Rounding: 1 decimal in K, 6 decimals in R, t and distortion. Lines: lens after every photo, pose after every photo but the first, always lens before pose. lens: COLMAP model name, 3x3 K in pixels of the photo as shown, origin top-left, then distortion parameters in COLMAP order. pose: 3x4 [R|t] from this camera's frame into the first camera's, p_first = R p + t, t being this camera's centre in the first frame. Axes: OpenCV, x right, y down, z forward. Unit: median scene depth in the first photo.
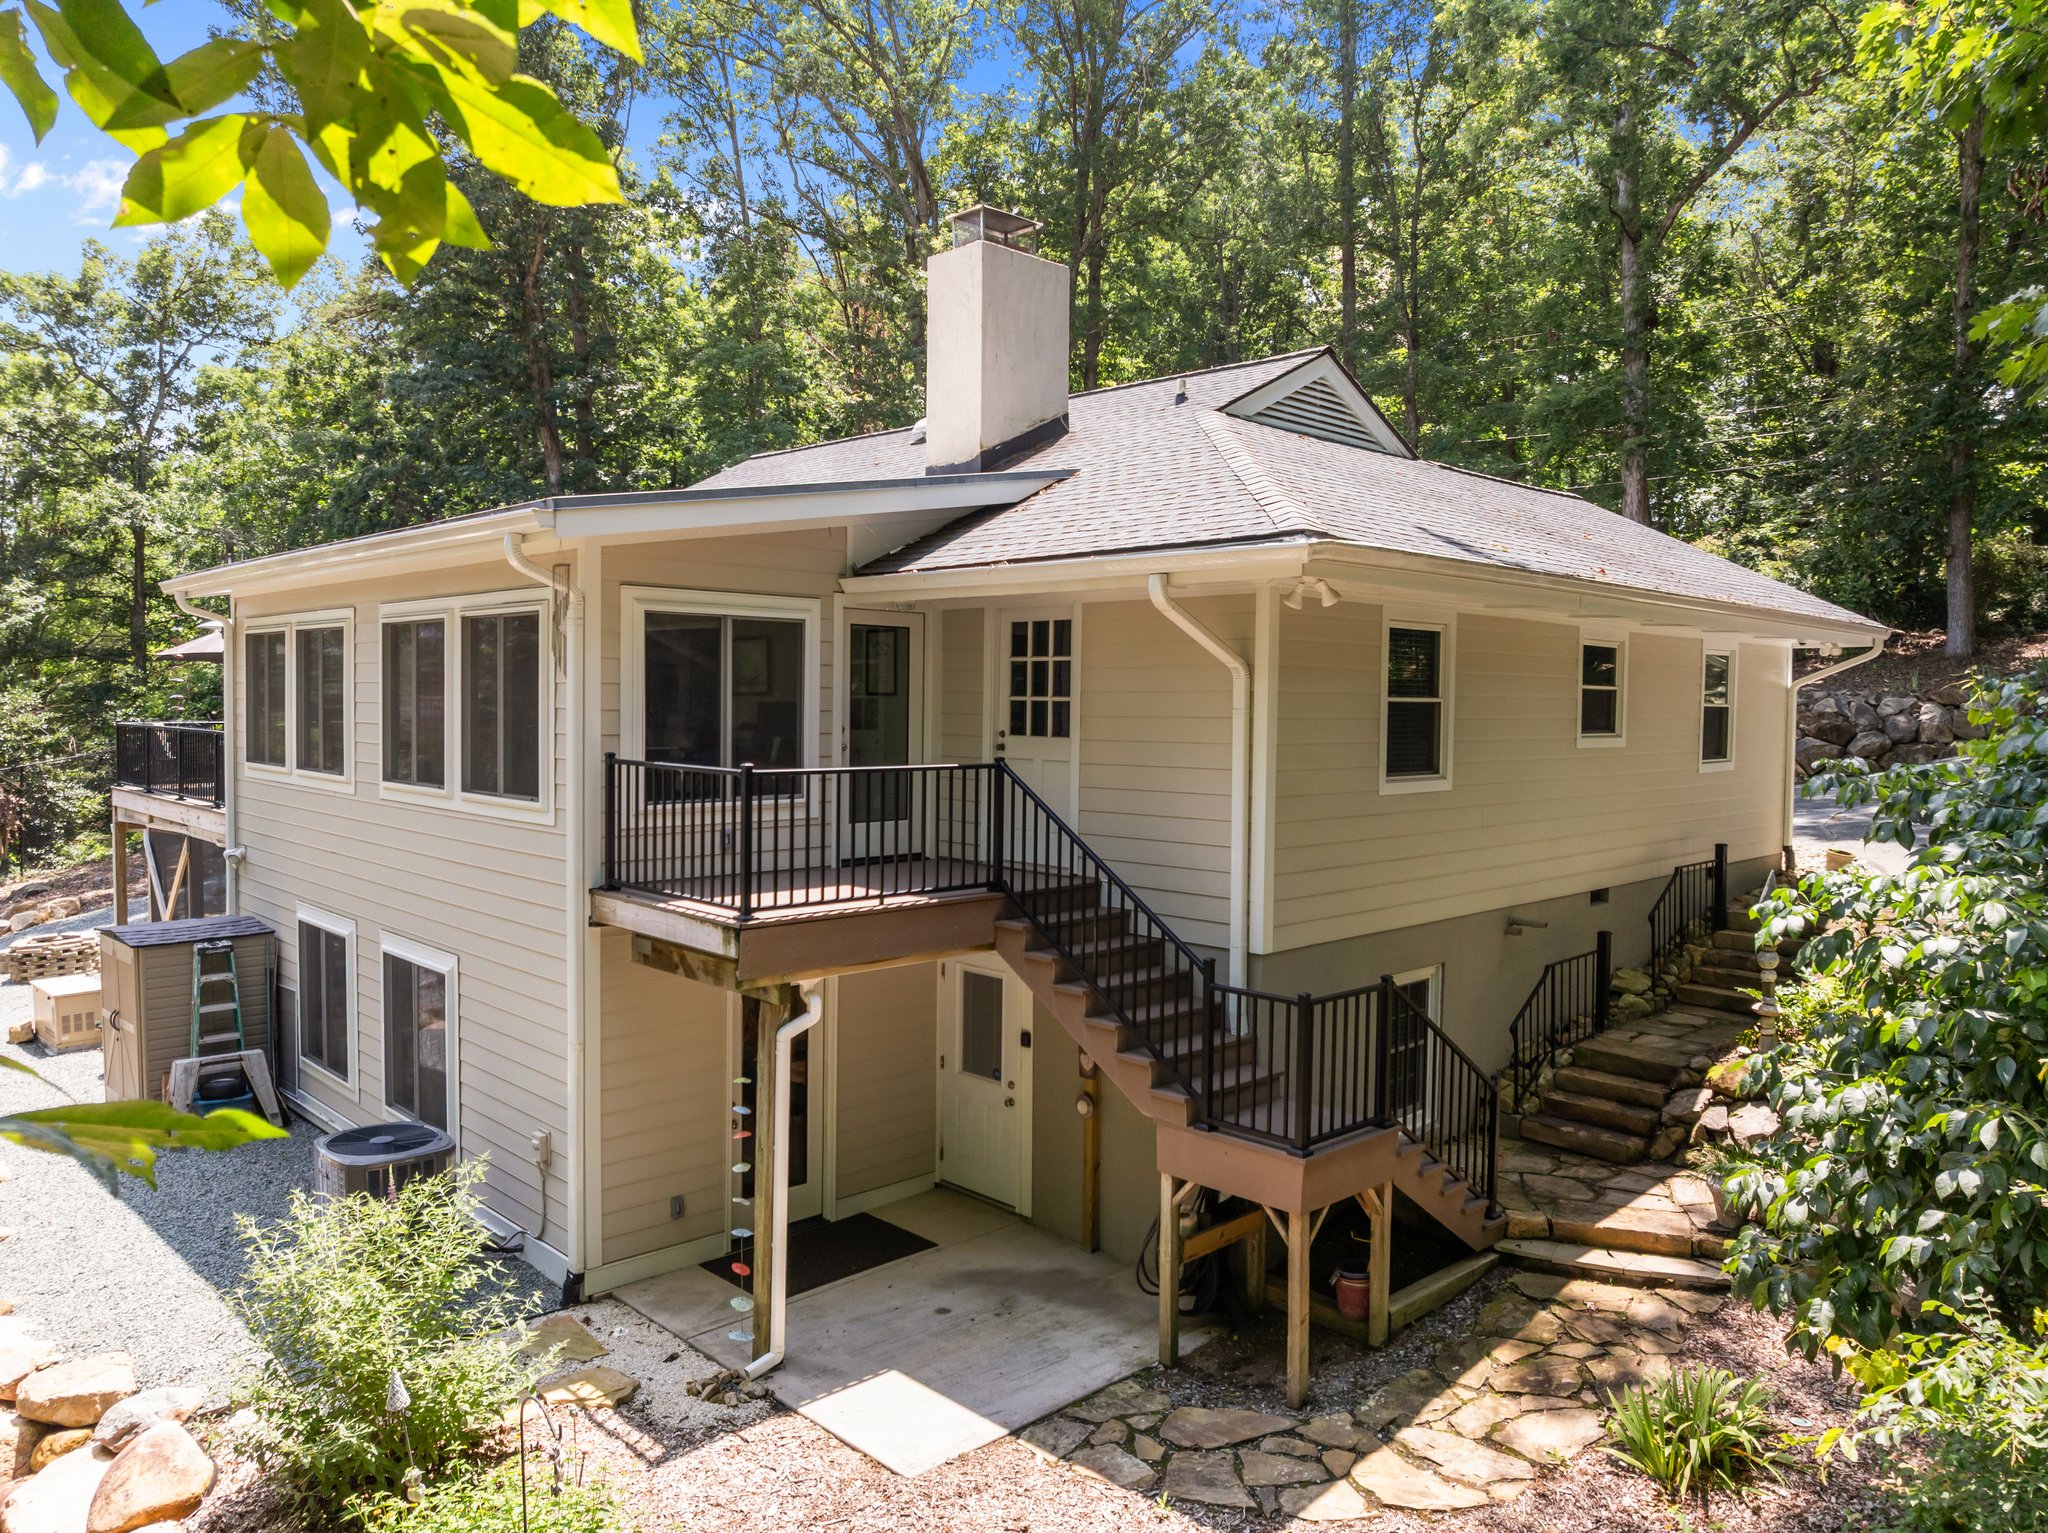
lens RADIAL K [[1445.3, 0, 1024.0], [0, 1445.3, 766.5], [0, 0, 1]] dist [-0.000370, -0.000355]
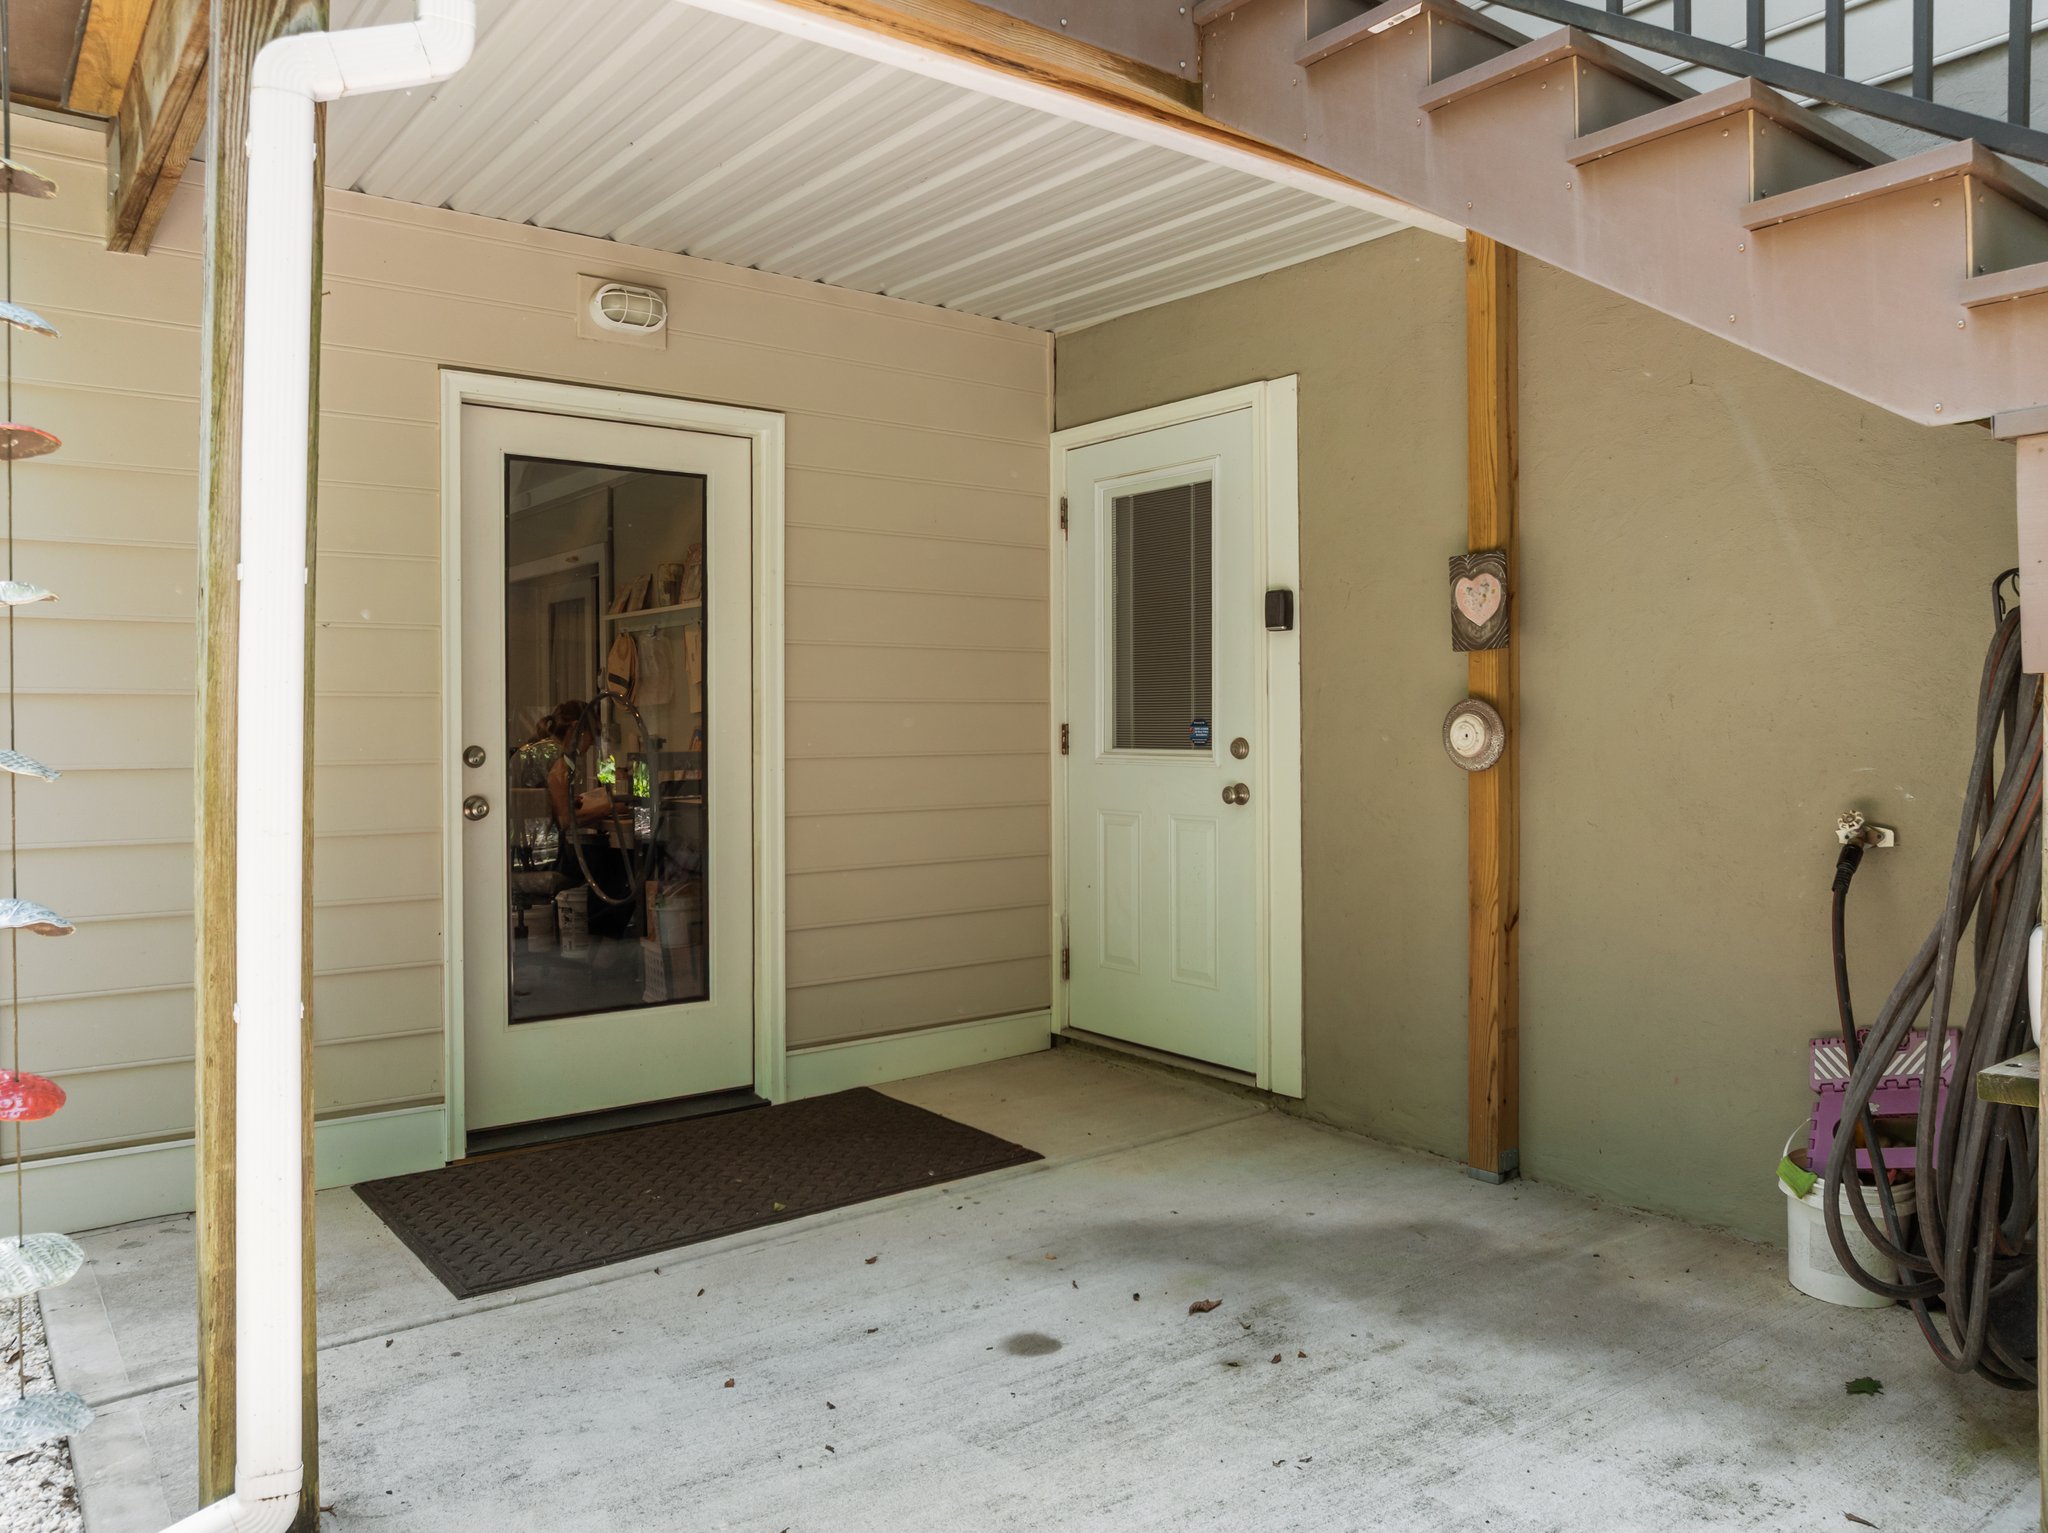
lens RADIAL K [[1477.0, 0, 1022.3], [0, 1477.0, 723.7], [0, 0, 1]] dist [-0.006471, -0.001650]
pose [[0.992786, -0.013438, -0.119142, -0.020572], [0.008576, 0.999113, -0.041227, 0.246196], [0.119590, 0.039908, 0.992021, 0.653002]]
